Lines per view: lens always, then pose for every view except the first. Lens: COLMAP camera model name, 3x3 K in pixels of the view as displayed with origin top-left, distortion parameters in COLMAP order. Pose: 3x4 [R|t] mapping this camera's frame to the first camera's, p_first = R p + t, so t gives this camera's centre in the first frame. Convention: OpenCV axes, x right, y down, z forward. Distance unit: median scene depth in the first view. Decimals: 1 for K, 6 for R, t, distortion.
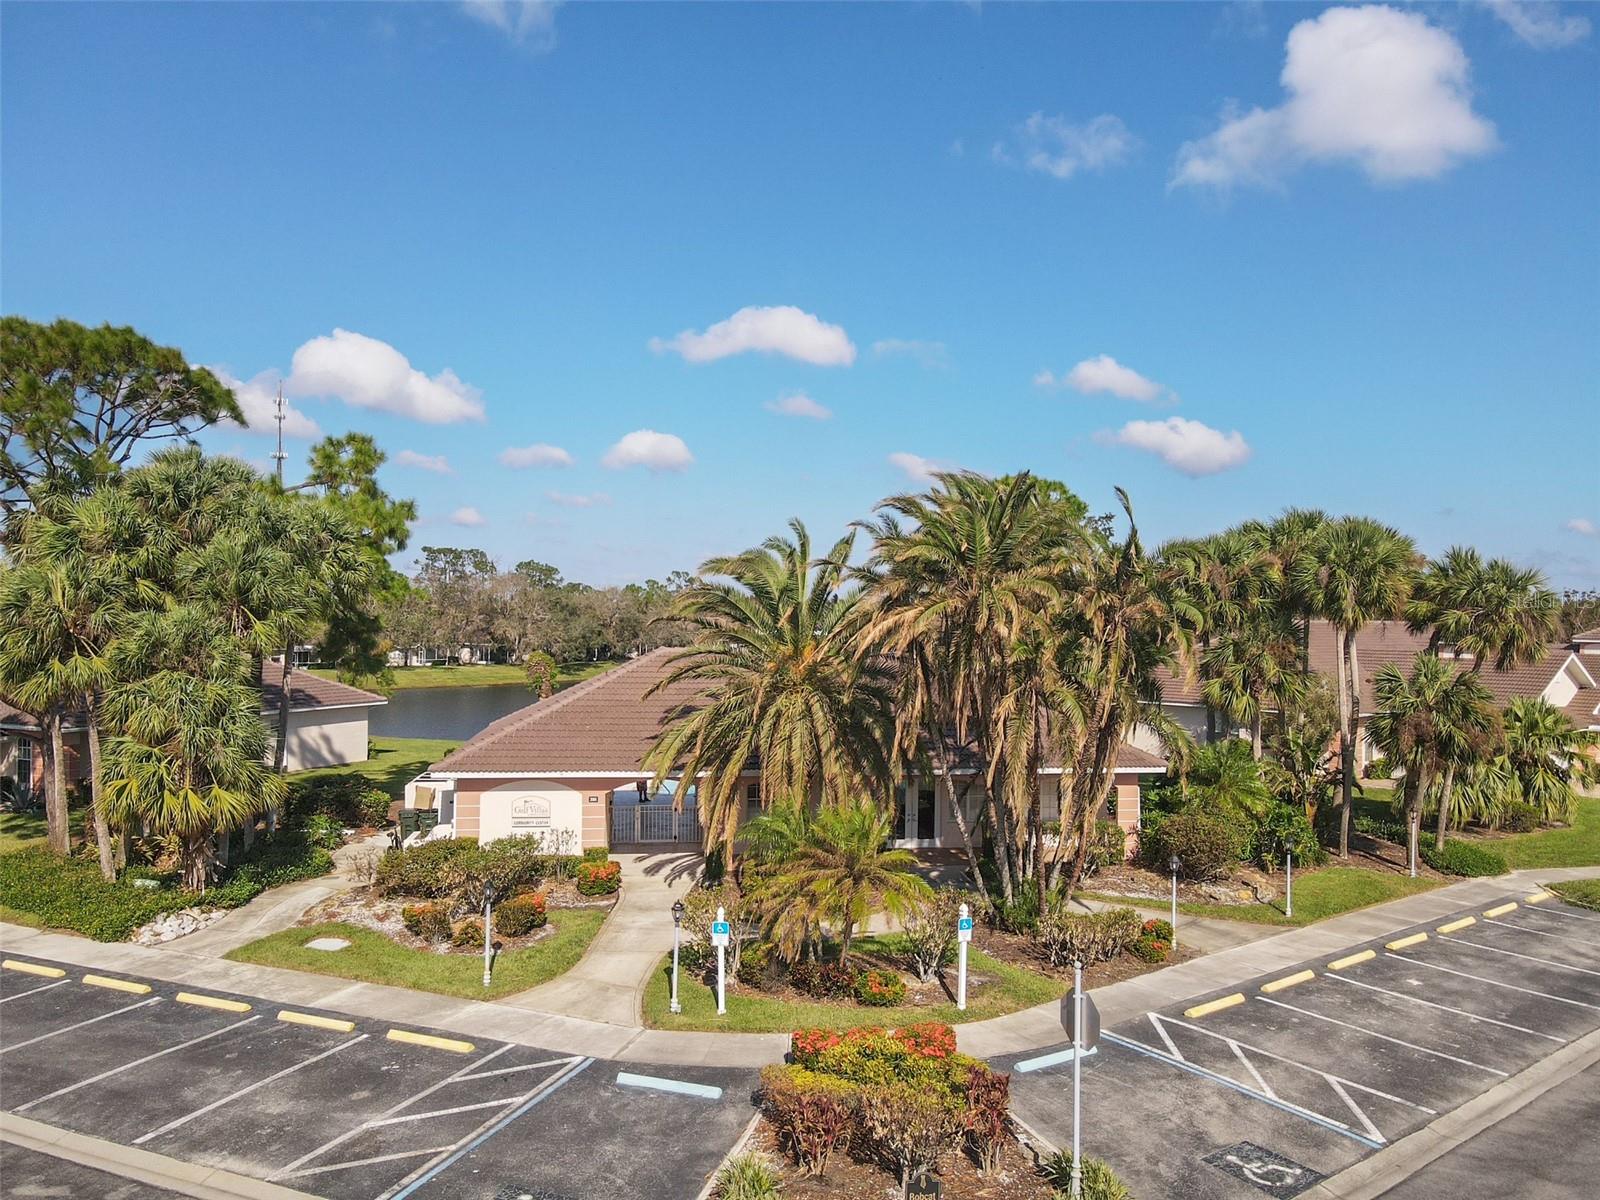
lens RADIAL K [[1132.1, 0, 798.2], [0, 1132.1, 611.0], [0, 0, 1]] dist [0.006378, 0.005513]
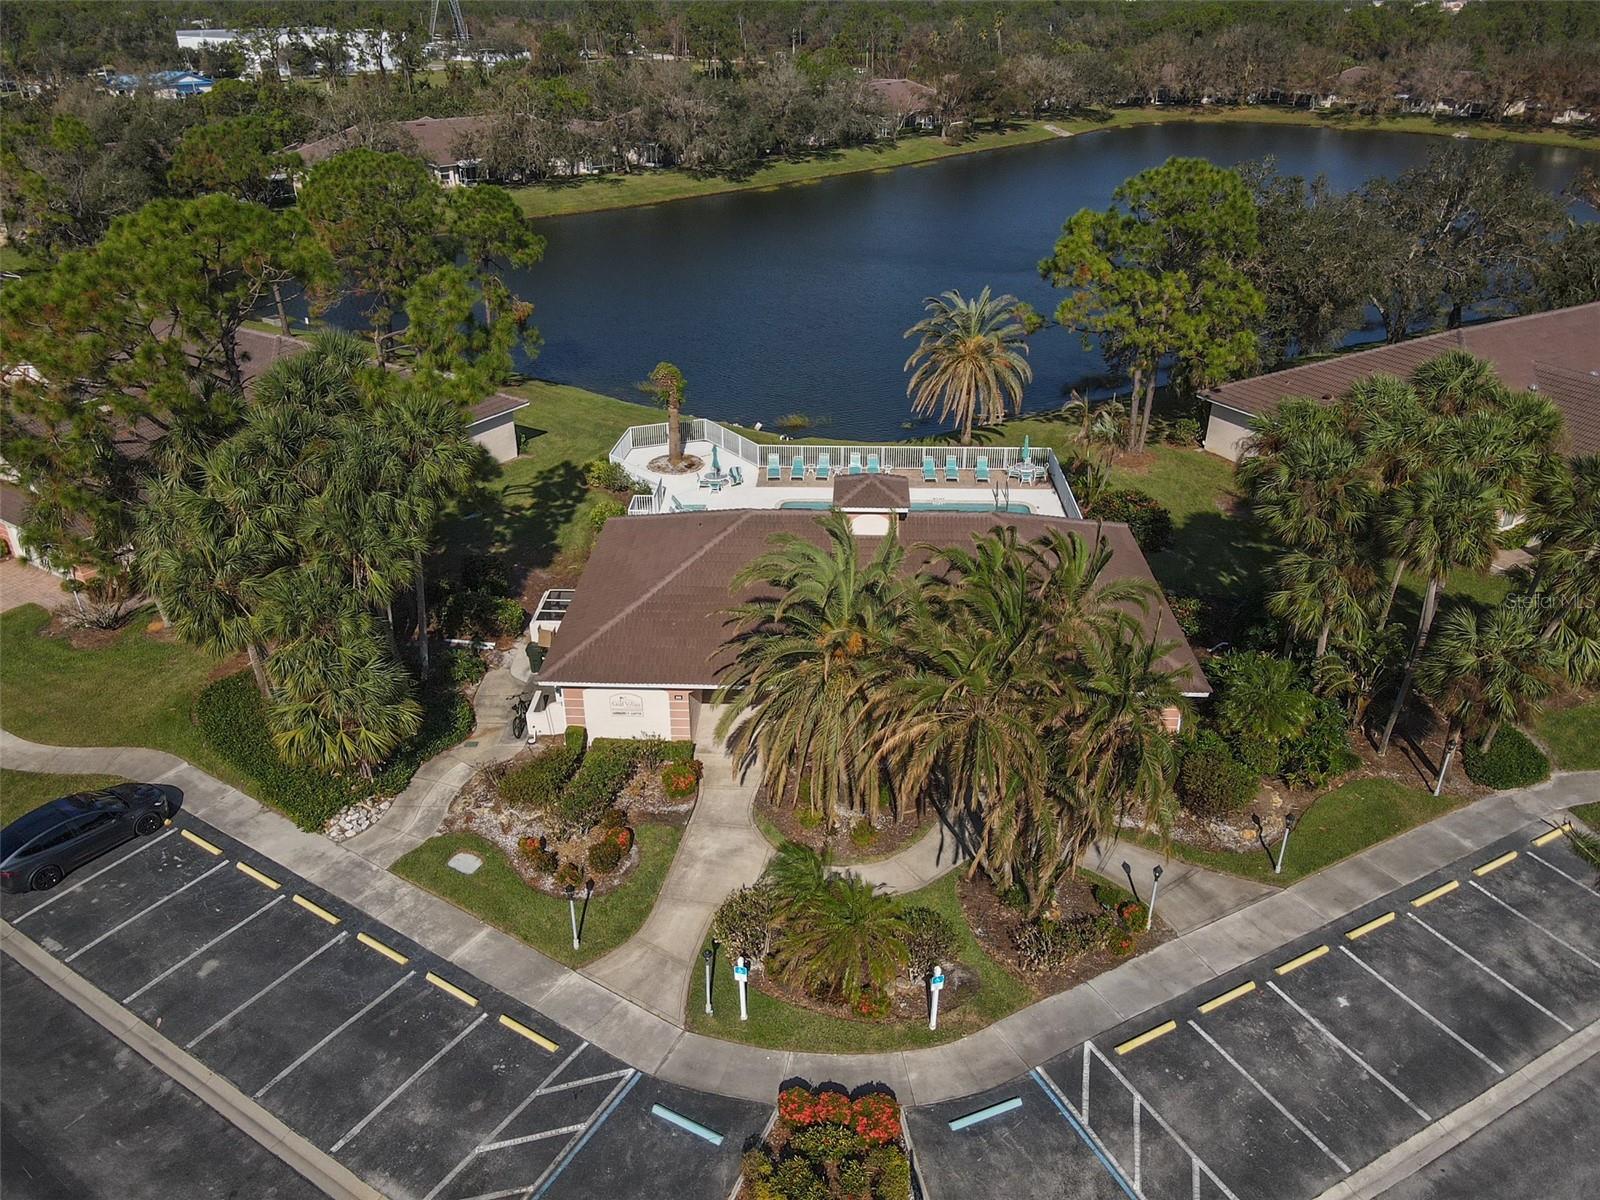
lens RADIAL K [[1132.1, 0, 798.2], [0, 1132.1, 611.0], [0, 0, 1]] dist [0.006378, 0.005513]
pose [[0.987154, 0.057715, -0.148984, 0.168804], [0.014032, 0.897555, 0.440679, -0.669410], [0.159155, -0.437108, 0.885215, 0.064911]]
